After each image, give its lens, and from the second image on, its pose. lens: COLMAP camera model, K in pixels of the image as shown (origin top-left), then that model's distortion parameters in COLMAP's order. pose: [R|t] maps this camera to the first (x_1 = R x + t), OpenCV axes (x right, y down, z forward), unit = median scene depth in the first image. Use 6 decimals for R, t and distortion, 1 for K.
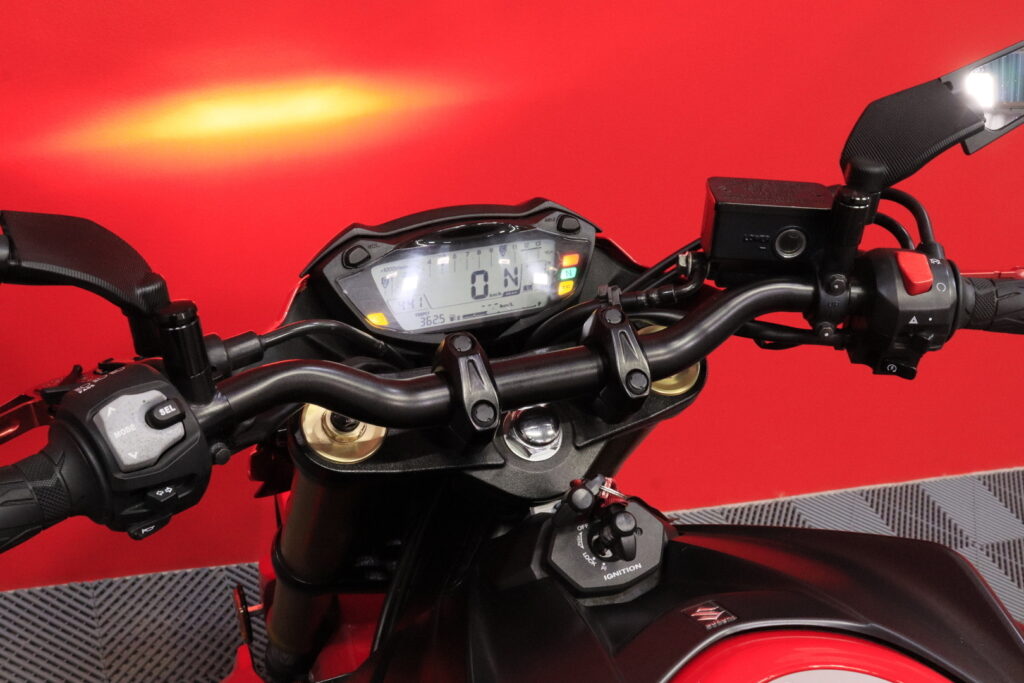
lens RADIAL K [[1126.5, 0, 512.0], [0, 1126.5, 341.5], [0, 0, 1]] dist [-0.002049, 0.003479]
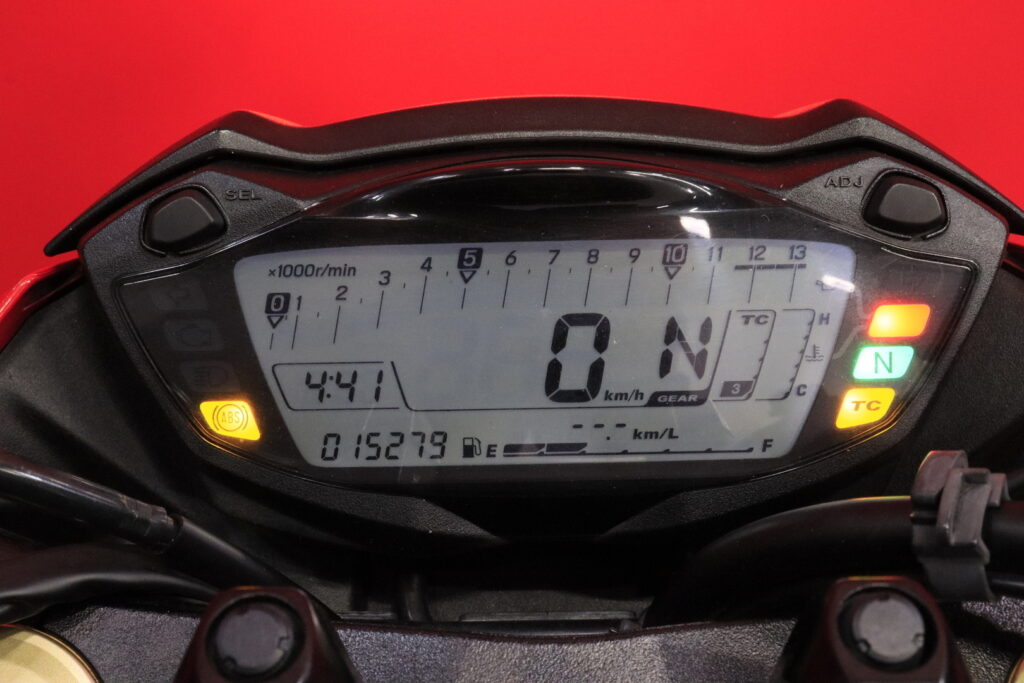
lens RADIAL K [[1806.9, 0, 512.0], [0, 1806.9, 341.5], [0, 0, 1]] dist [0.188872, -0.039199]
pose [[0.937451, 0.165898, -0.306045, 0.108533], [-0.151668, 0.985958, 0.069882, -0.087433], [0.313341, -0.019094, 0.949449, 0.511639]]
